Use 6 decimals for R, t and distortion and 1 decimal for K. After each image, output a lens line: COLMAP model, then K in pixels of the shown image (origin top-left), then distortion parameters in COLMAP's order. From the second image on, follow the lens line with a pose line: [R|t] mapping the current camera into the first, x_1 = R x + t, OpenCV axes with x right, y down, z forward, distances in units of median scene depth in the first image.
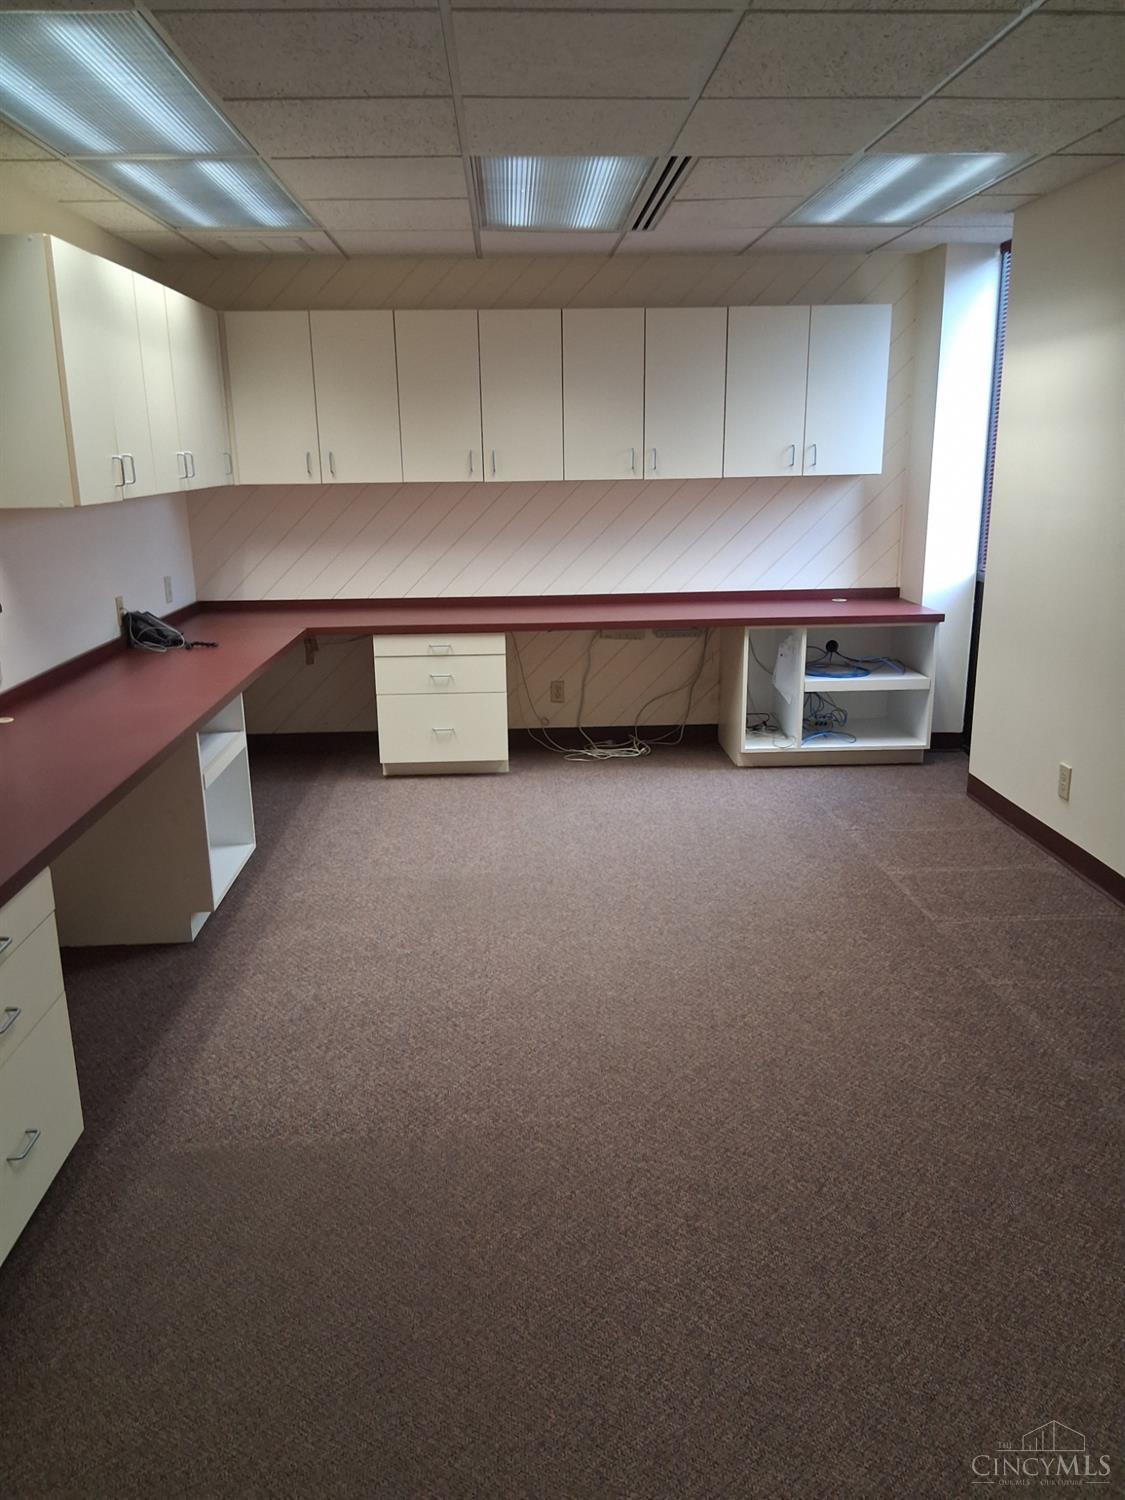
lens RADIAL K [[1135.8, 0, 563.8], [0, 1135.8, 753.2], [0, 0, 1]] dist [0.040740, -0.046723]
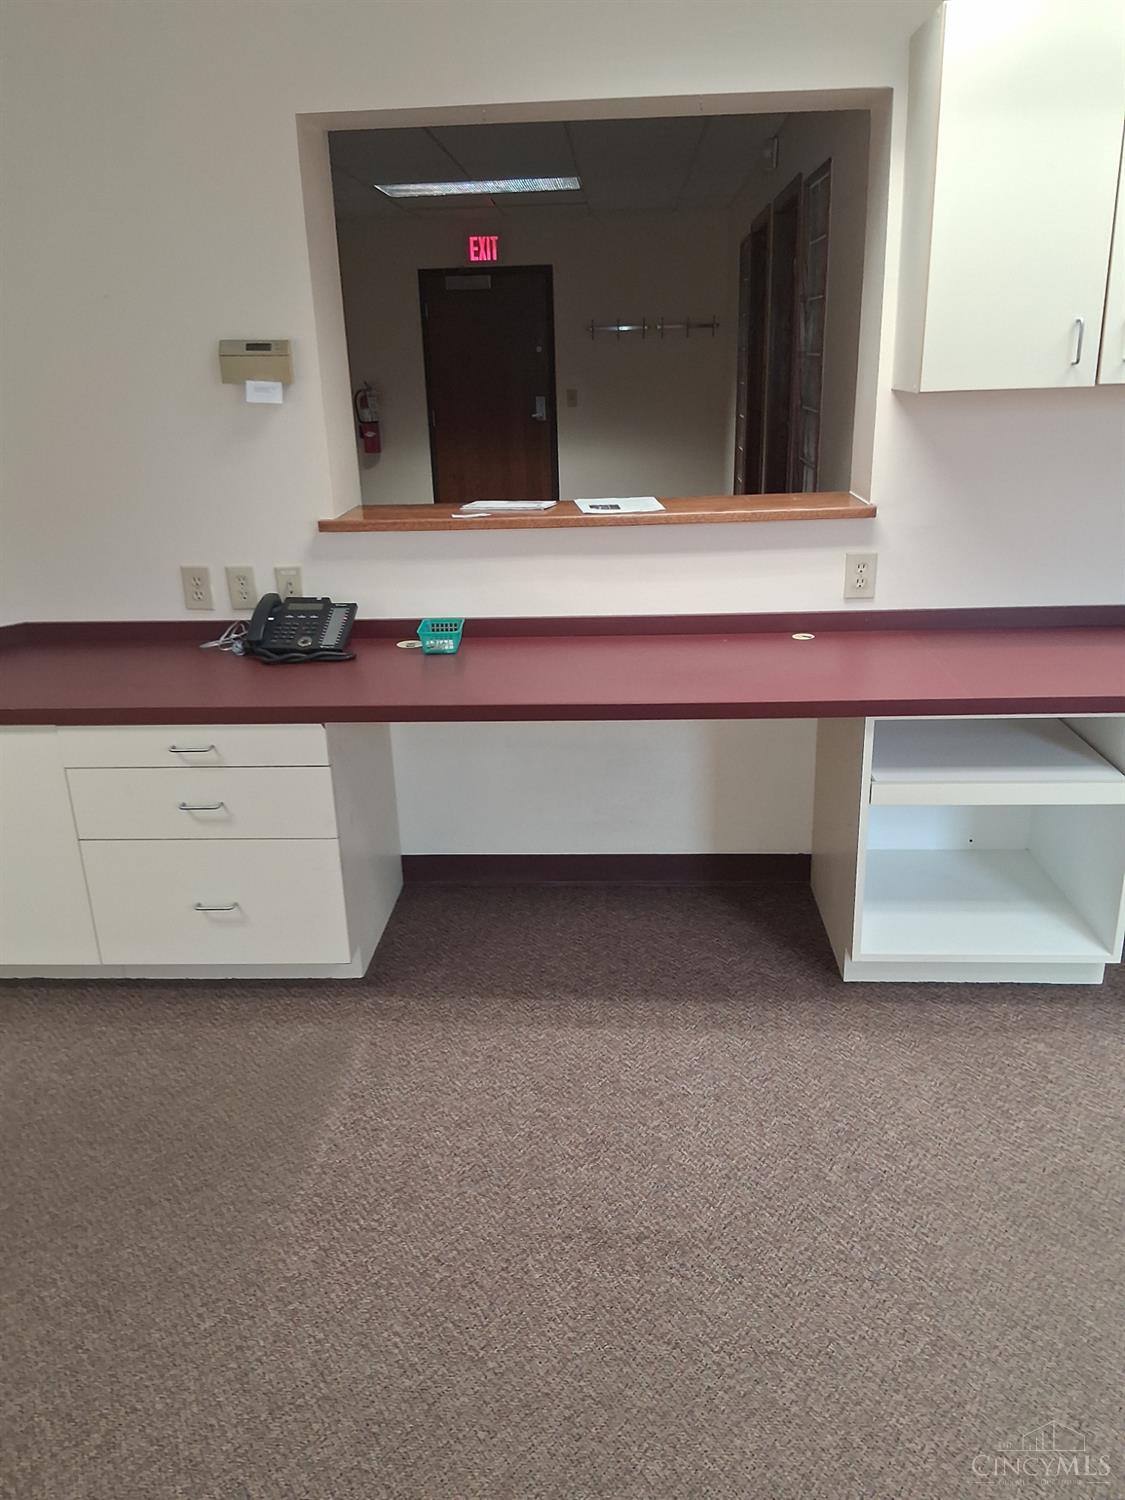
lens RADIAL K [[1135.8, 0, 560.3], [0, 1135.8, 759.0], [0, 0, 1]] dist [0.040740, -0.046723]
pose [[-0.103584, 0.360041, -0.927168, 0.235137], [-0.231716, 0.897797, 0.374523, -0.141948], [0.967253, 0.253635, -0.009570, 0.536449]]
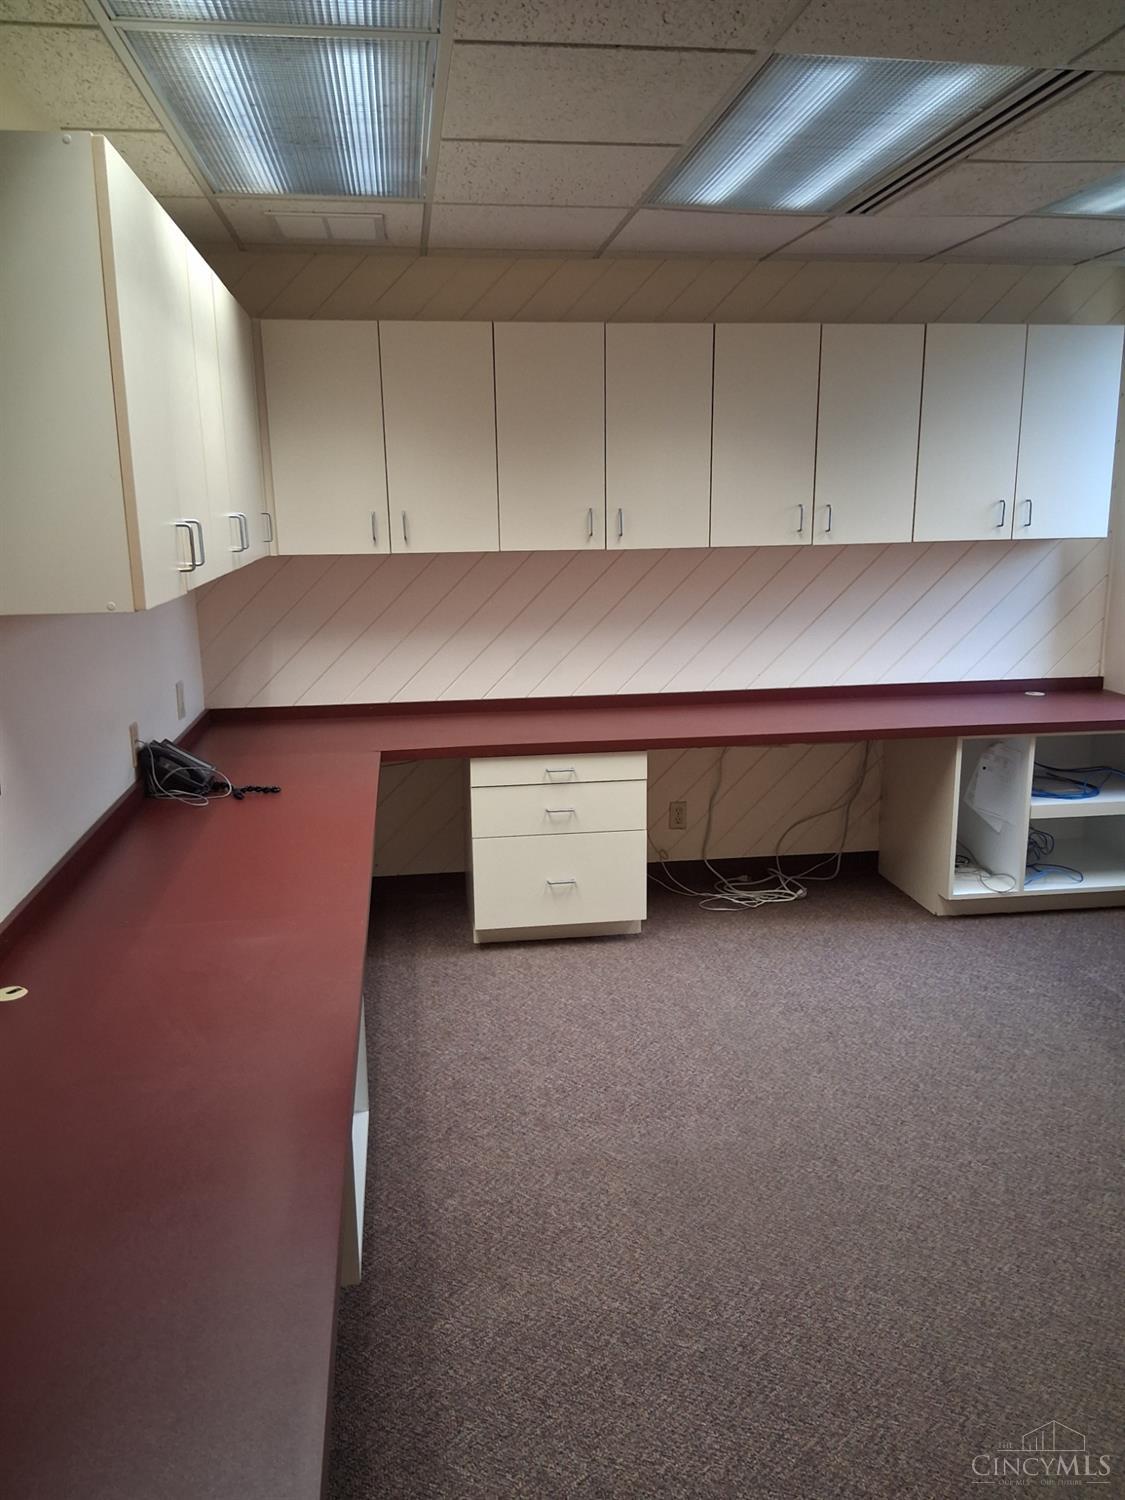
lens RADIAL K [[1135.8, 0, 562.9], [0, 1135.8, 747.1], [0, 0, 1]] dist [0.040740, -0.046723]
pose [[0.996116, -0.018528, 0.086078, -0.167192], [0.022770, 0.998561, -0.048561, -0.072623], [-0.085054, 0.050333, 0.995104, 0.263147]]
